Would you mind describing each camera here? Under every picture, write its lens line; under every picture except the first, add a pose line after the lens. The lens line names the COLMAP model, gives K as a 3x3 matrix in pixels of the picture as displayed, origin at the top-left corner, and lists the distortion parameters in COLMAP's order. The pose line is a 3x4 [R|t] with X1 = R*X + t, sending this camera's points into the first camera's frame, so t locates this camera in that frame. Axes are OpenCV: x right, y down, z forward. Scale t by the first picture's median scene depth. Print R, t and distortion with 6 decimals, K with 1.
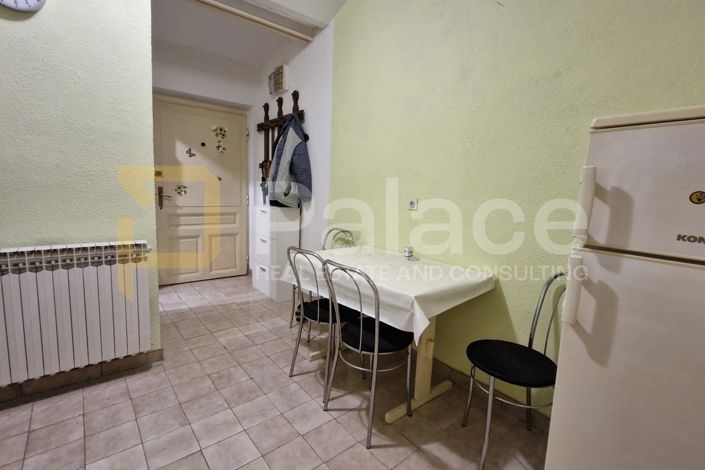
lens RADIAL K [[328.7, 0, 353.7], [0, 328.7, 232.1], [0, 0, 1]] dist [0.001877, 0.000457]
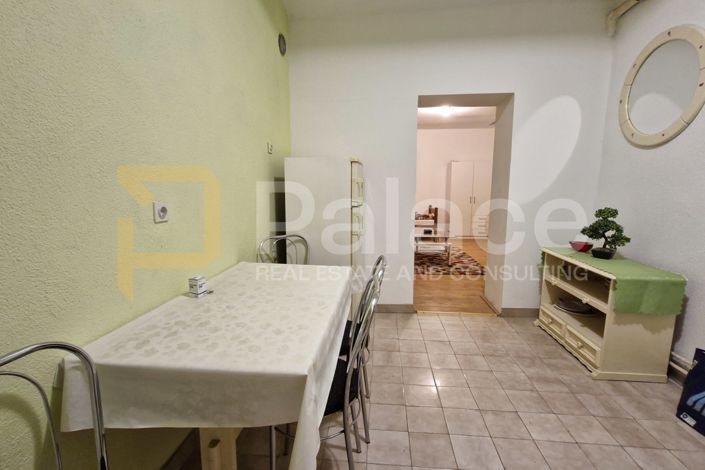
lens RADIAL K [[328.7, 0, 352.1], [0, 328.7, 233.5], [0, 0, 1]] dist [0.001877, 0.000457]
pose [[-0.709320, -0.144122, 0.689996, -0.365648], [0.057725, 0.963710, 0.260636, -0.143875], [-0.702519, 0.224704, -0.675259, 0.933618]]
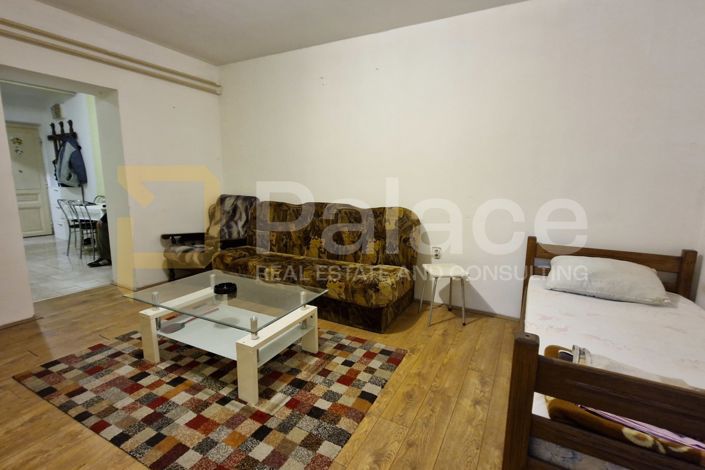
lens RADIAL K [[328.7, 0, 356.2], [0, 328.7, 234.7], [0, 0, 1]] dist [0.001877, 0.000457]
pose [[0.923925, -0.091287, 0.371524, 0.538058], [0.074892, 0.995483, 0.058353, 0.194290], [-0.375172, -0.026089, 0.926588, -1.244005]]
